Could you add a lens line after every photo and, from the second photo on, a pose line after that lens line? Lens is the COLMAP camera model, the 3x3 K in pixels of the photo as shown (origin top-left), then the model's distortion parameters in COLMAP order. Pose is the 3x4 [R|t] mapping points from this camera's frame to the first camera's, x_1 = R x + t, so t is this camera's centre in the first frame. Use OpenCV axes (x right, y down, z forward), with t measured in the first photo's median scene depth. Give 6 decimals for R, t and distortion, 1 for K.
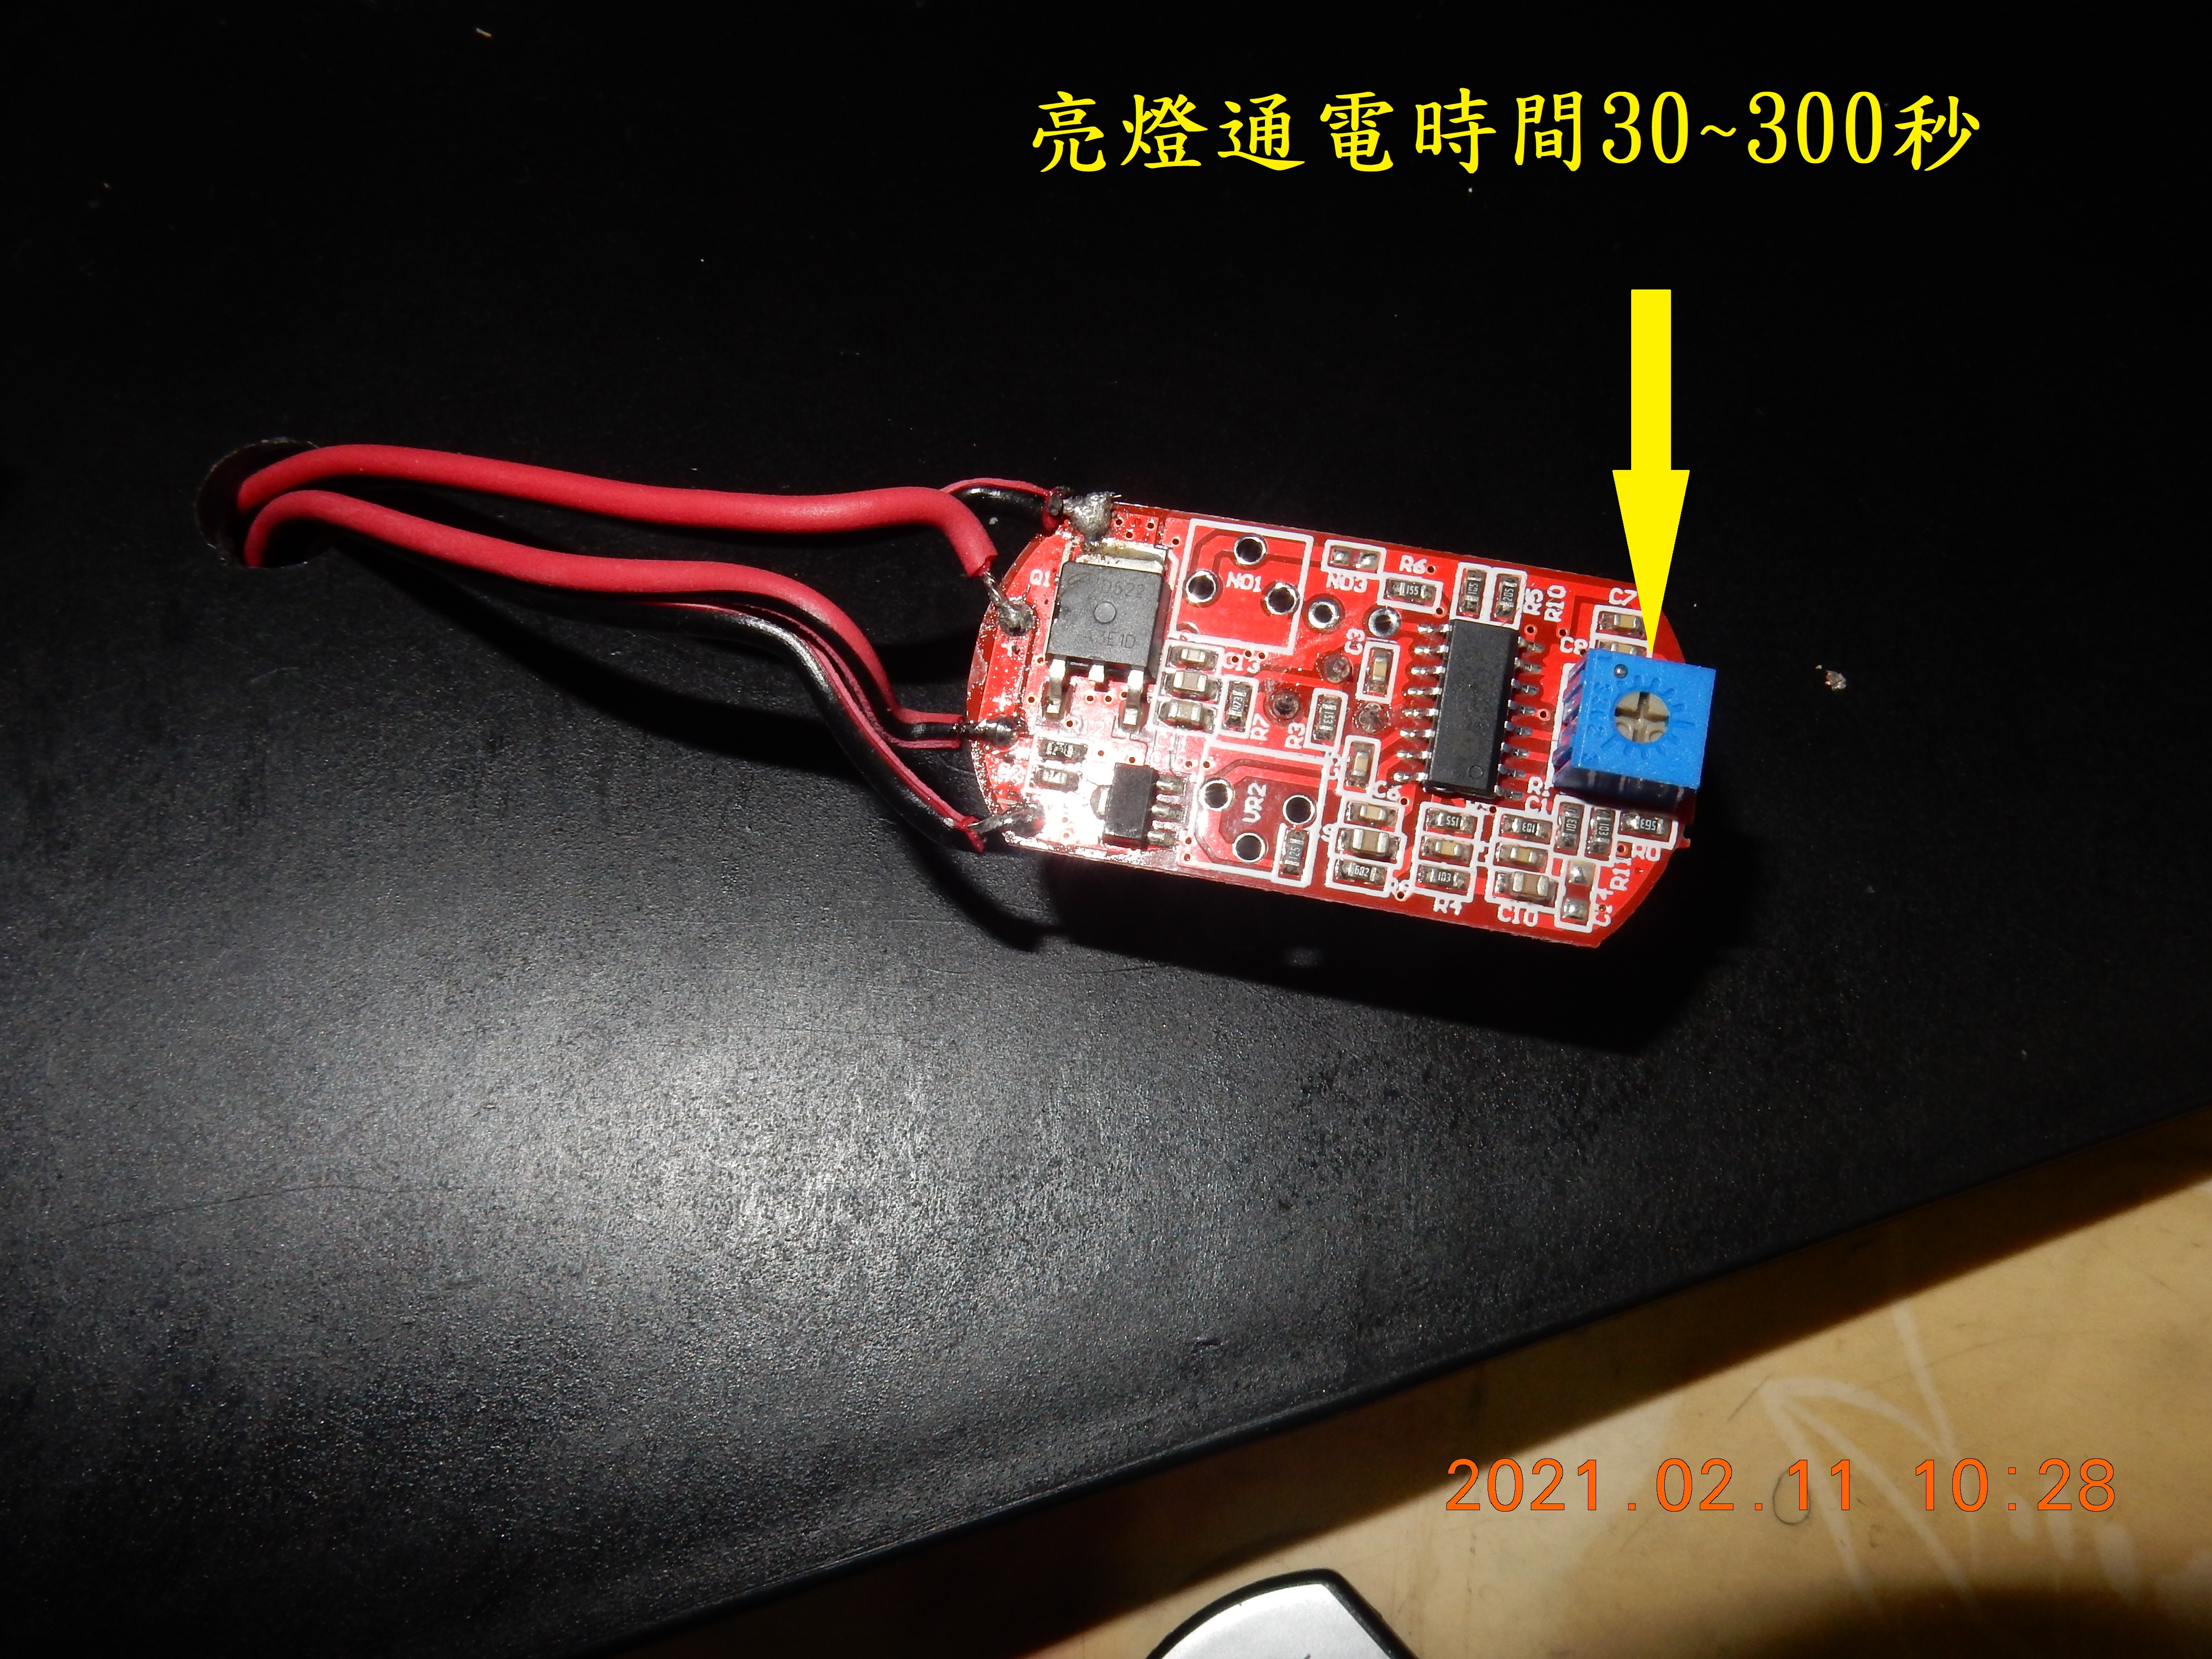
lens RADIAL K [[1652.7, 0, 1108.7], [0, 1652.7, 820.8], [0, 0, 1]] dist [0.023422, -0.002278]
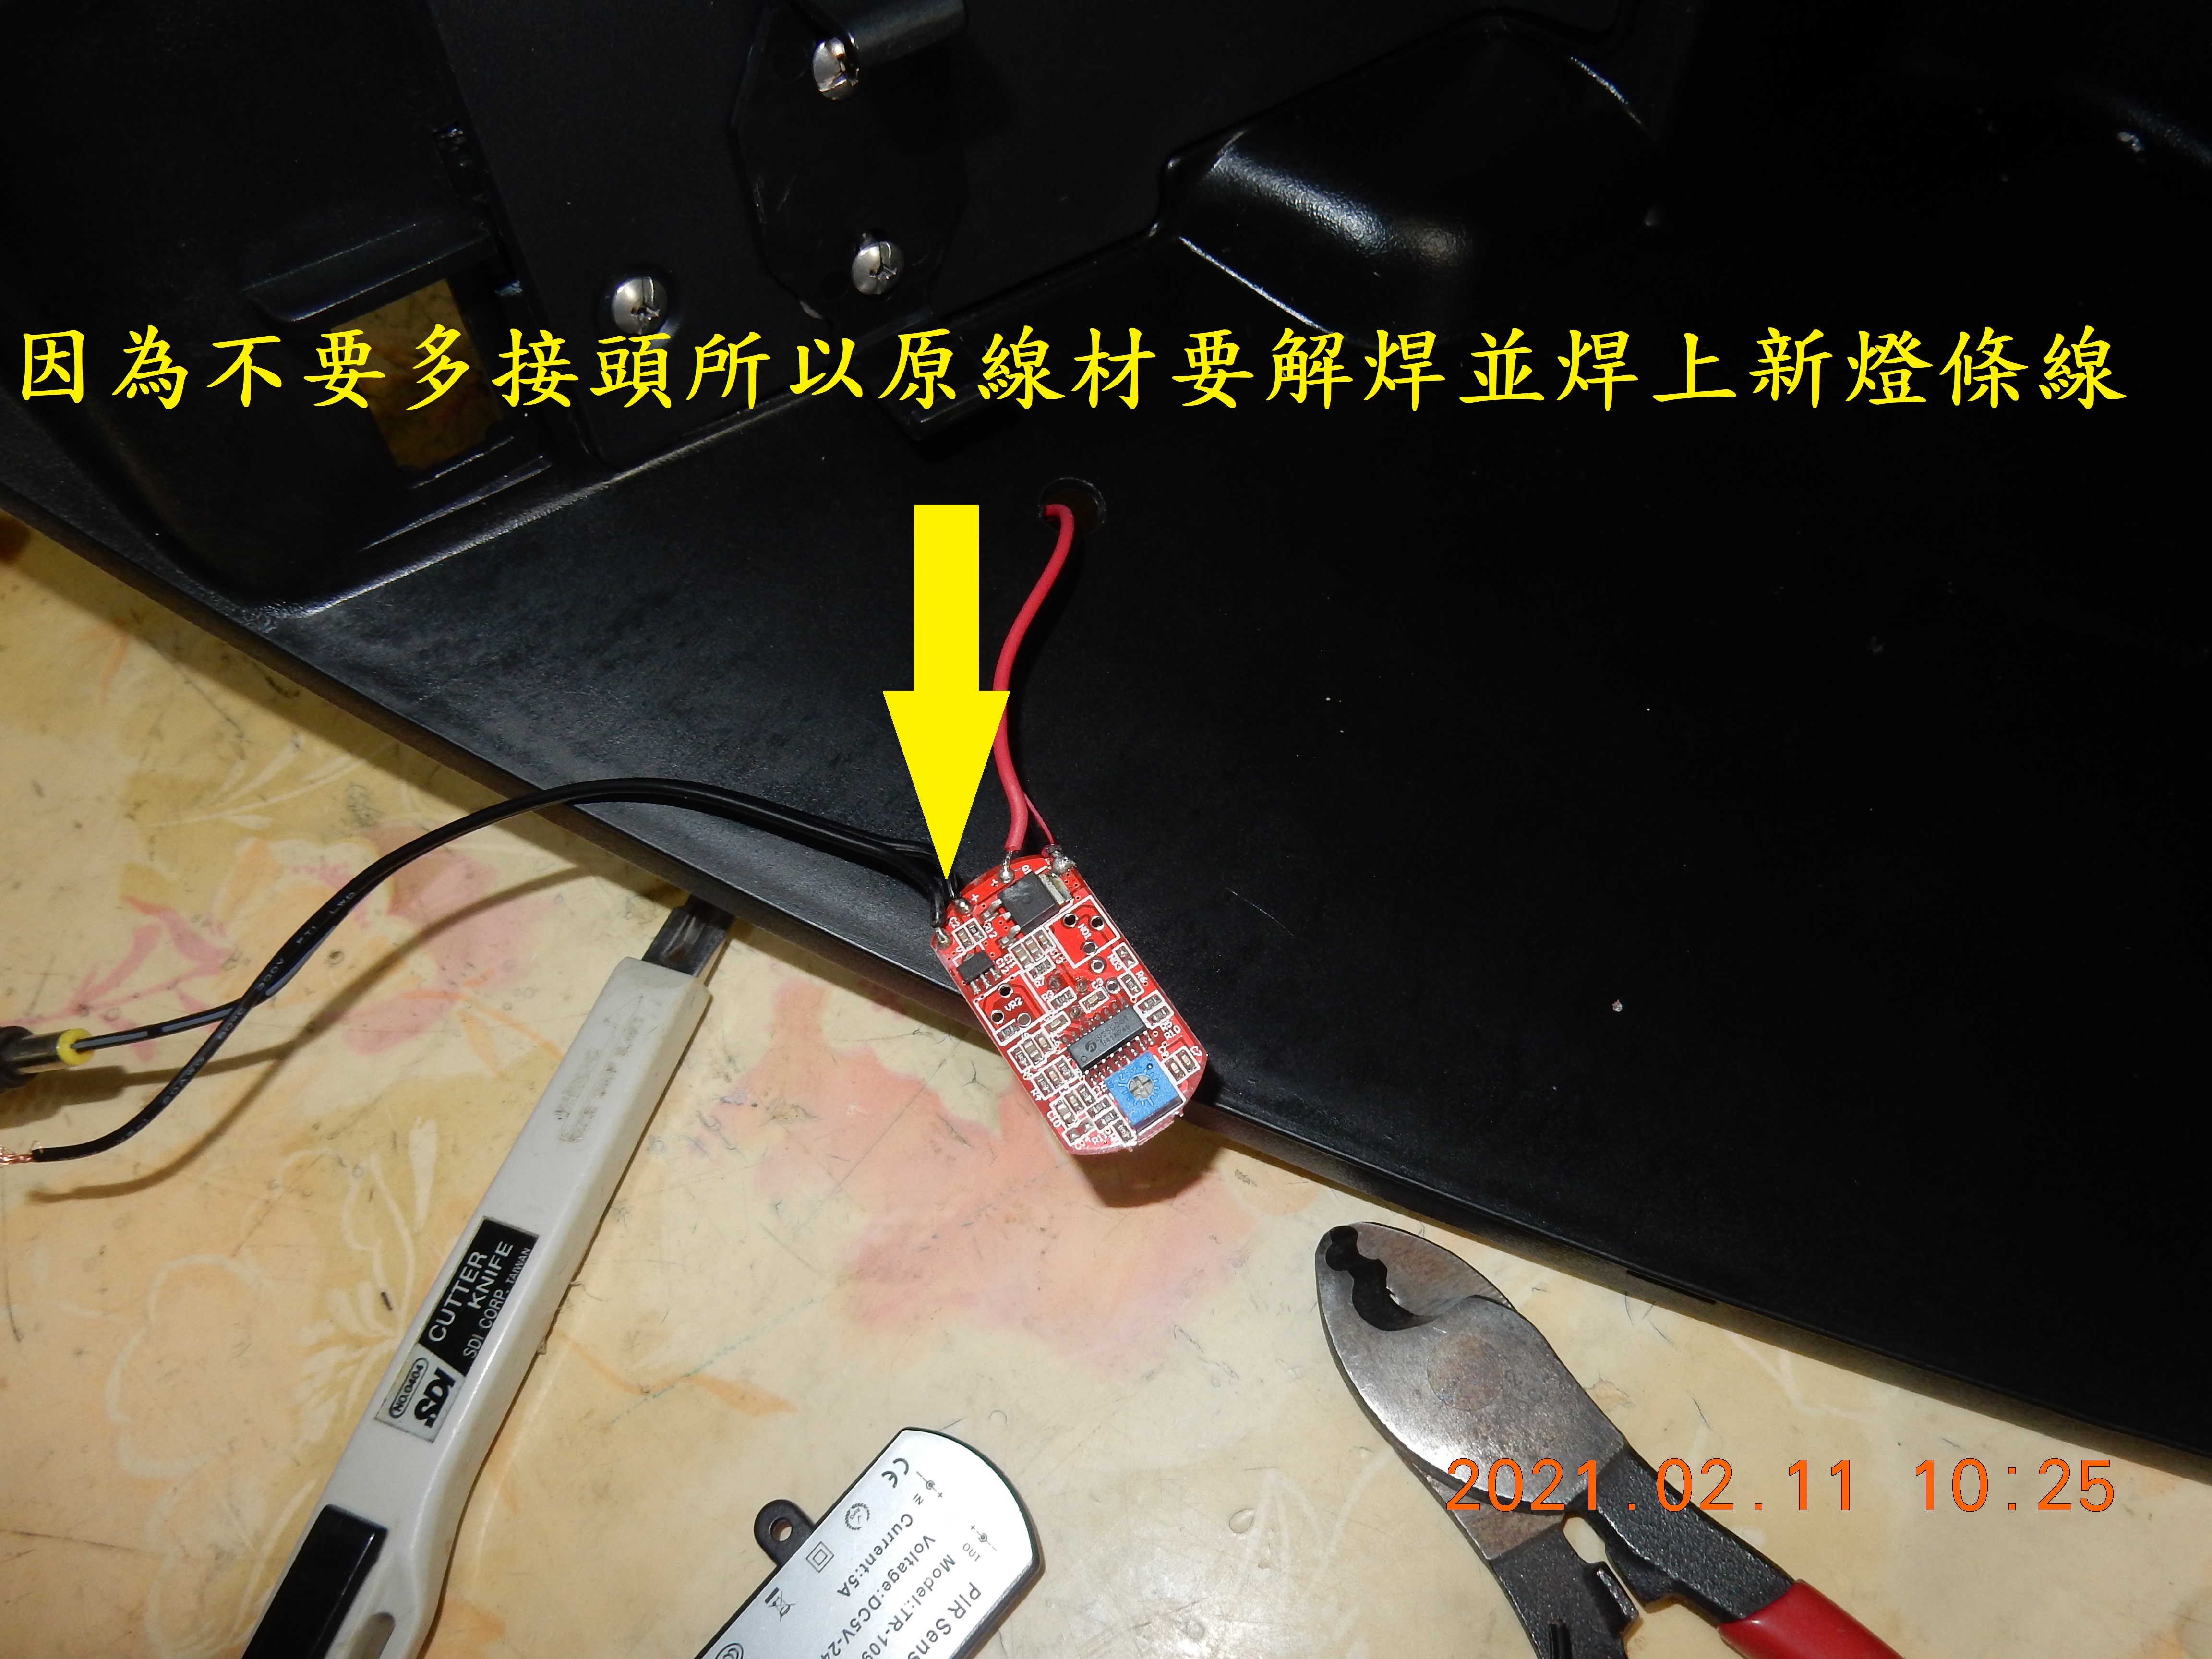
lens RADIAL K [[1611.3, 0, 1107.3], [0, 1611.3, 838.7], [0, 0, 1]] dist [0.009804, 0.000994]
pose [[0.700724, 0.654792, -0.283254, 0.646683], [-0.681061, 0.732185, 0.007742, -0.277978], [0.212463, 0.187489, 0.959014, -1.112558]]
